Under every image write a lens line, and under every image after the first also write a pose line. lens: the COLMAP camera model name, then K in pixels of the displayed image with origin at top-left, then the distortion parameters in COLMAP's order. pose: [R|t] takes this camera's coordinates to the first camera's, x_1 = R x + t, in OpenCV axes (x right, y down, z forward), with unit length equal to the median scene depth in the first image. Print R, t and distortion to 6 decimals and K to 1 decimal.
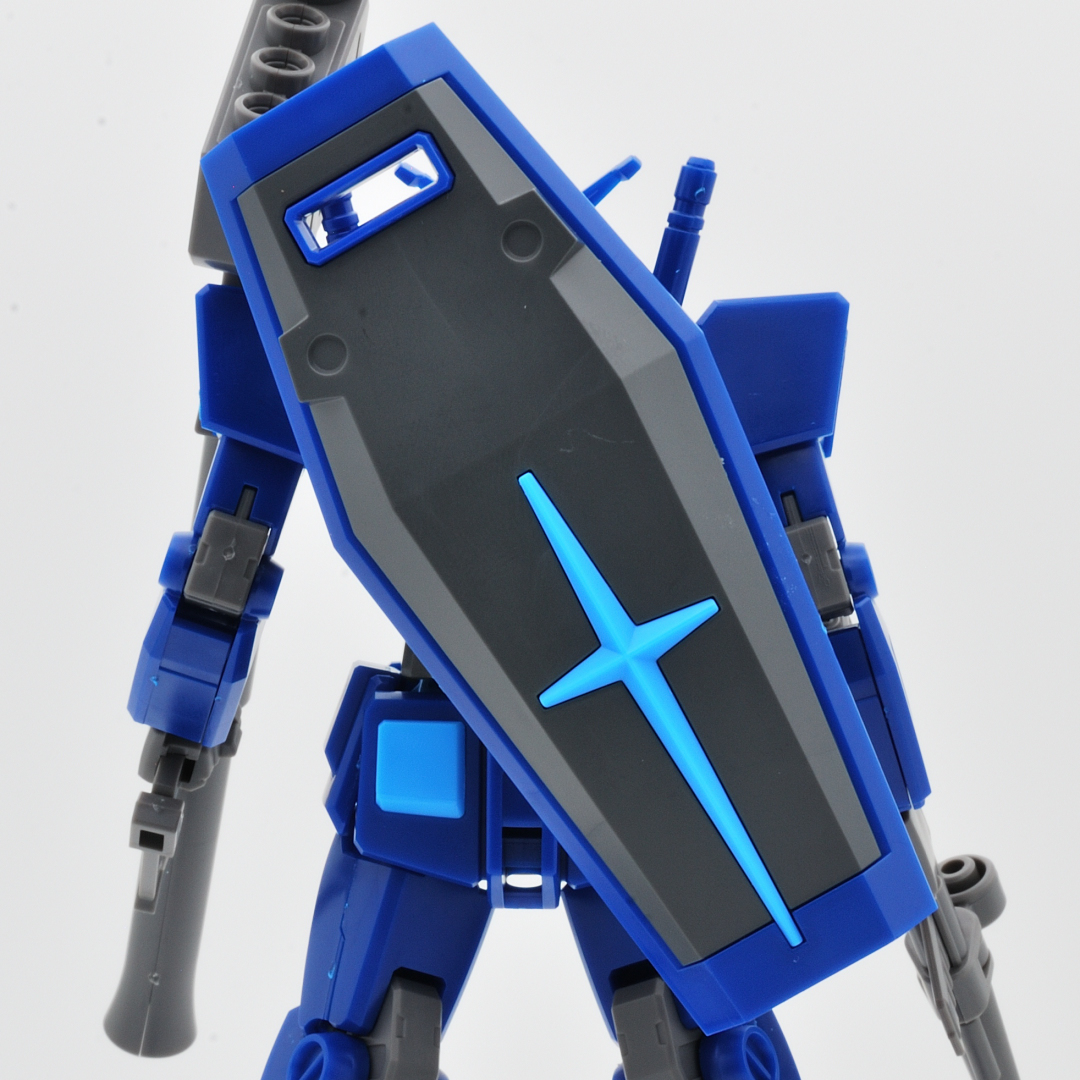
lens RADIAL K [[3912.6, 0, 540.0], [0, 3912.6, 540.0], [0, 0, 1]] dist [0.052996, -0.112307]
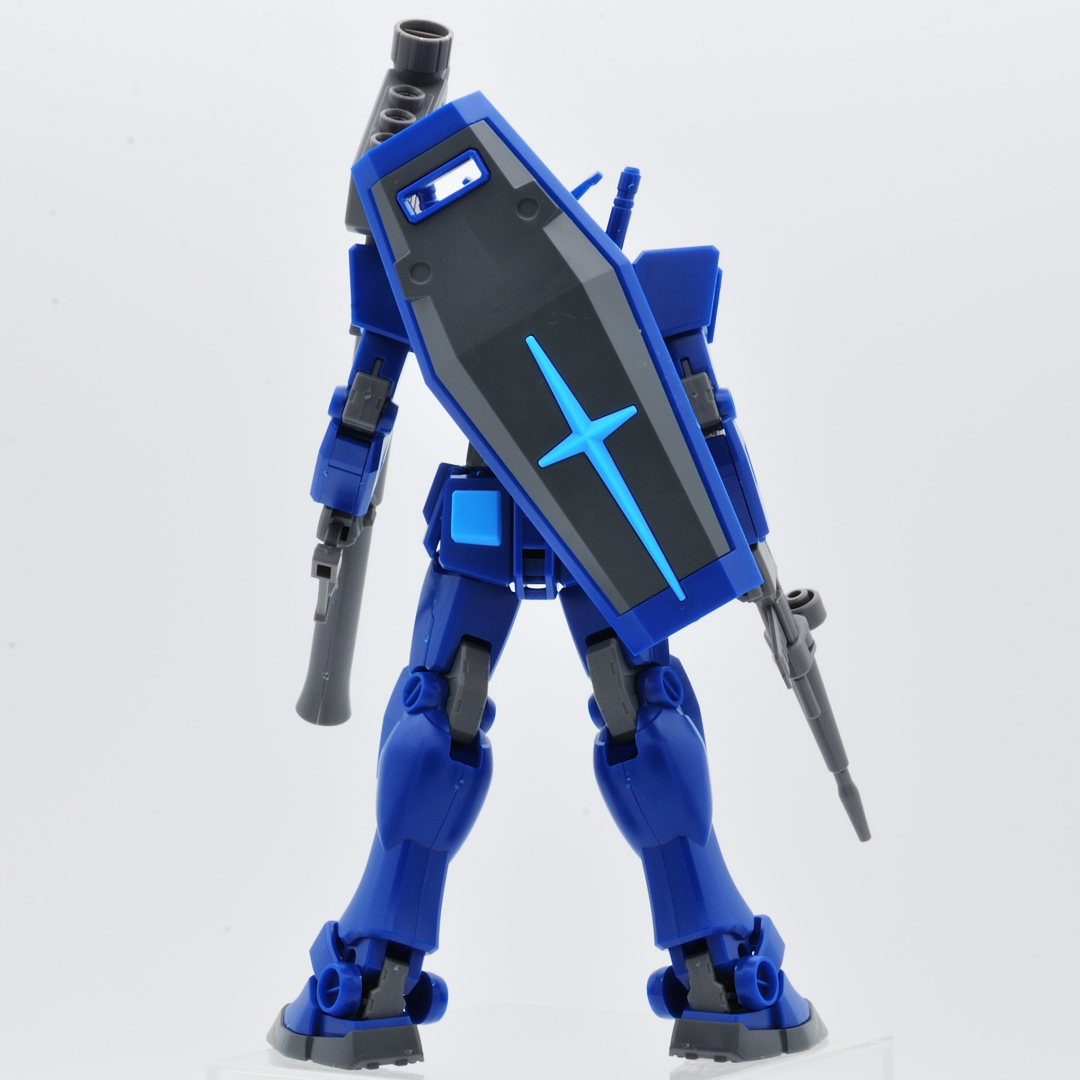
lens RADIAL K [[3340.8, 0, 540.0], [0, 3340.8, 540.0], [0, 0, 1]] dist [-0.082839, -0.625800]
pose [[0.999333, -0.002707, -0.036430, 0.052865], [0.001541, 0.999487, -0.031991, 0.117204], [0.036498, 0.031914, 0.998824, -0.497572]]
